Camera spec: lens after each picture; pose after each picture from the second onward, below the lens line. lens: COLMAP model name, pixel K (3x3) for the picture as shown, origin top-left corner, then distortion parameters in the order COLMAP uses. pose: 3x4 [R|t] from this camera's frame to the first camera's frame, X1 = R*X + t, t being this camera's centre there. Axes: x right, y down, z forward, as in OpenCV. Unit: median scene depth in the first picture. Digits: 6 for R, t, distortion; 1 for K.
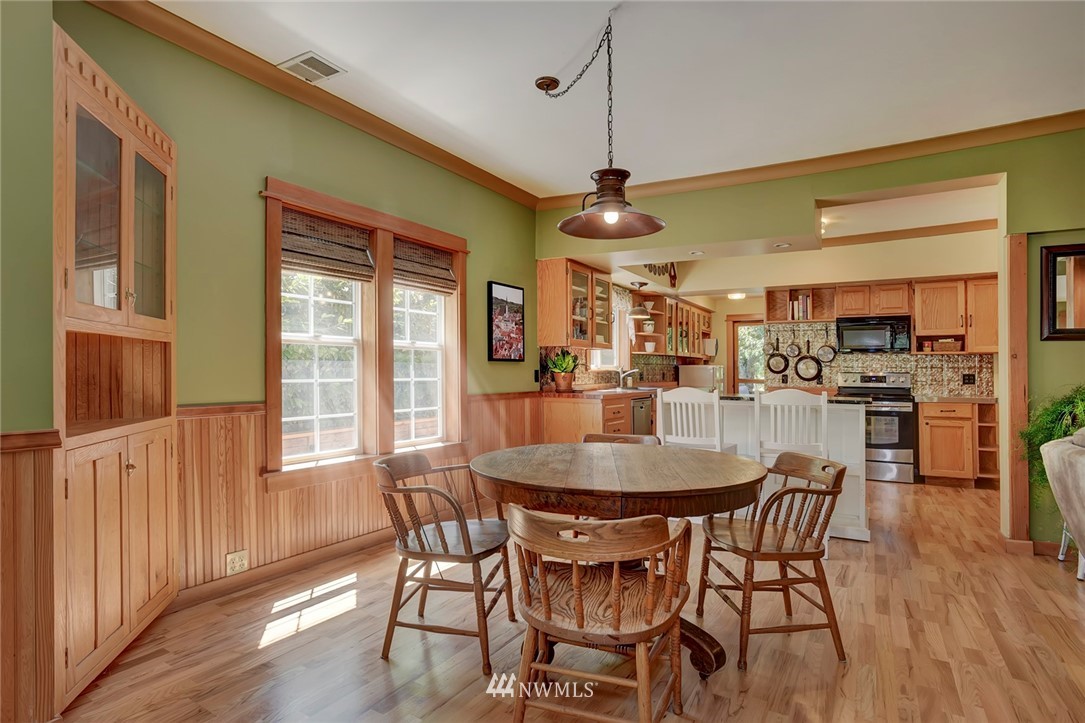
lens RADIAL K [[561.4, 0, 540.8], [0, 561.4, 366.0], [0, 0, 1]] dist [-0.027062, -0.001417]
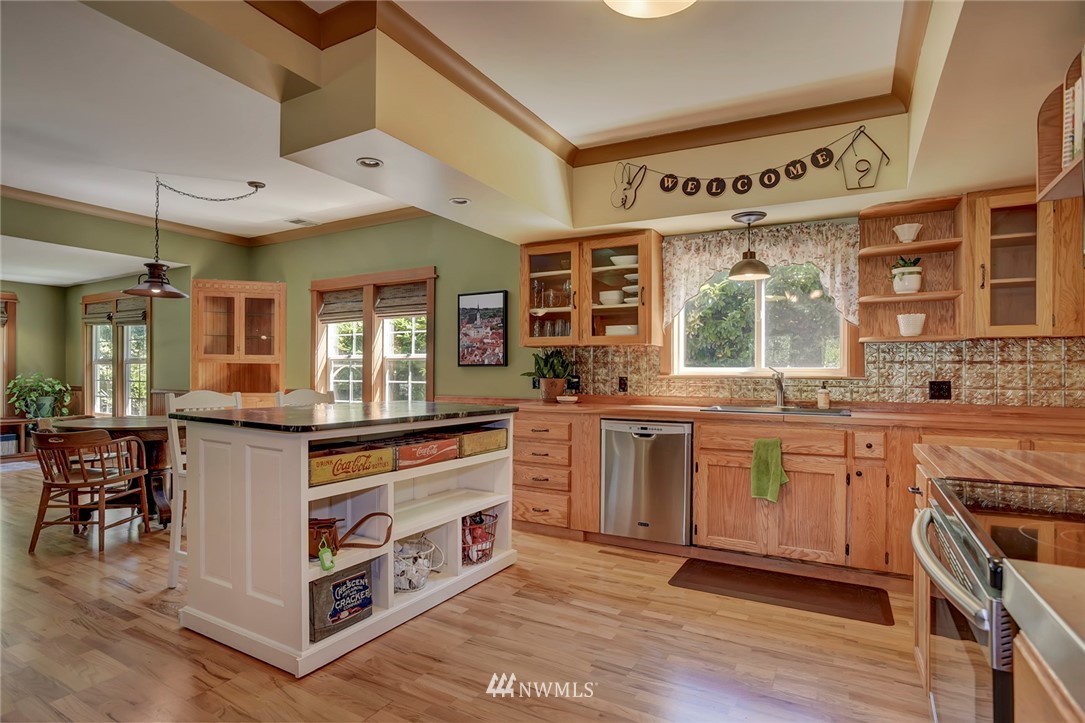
lens RADIAL K [[561.4, 0, 543.0], [0, 561.4, 369.1], [0, 0, 1]] dist [-0.027062, -0.001417]
pose [[0.039532, -0.014346, -0.999115, 1.287468], [0.004930, 0.999888, -0.014162, 0.015005], [0.999206, -0.004366, 0.039598, 1.419893]]
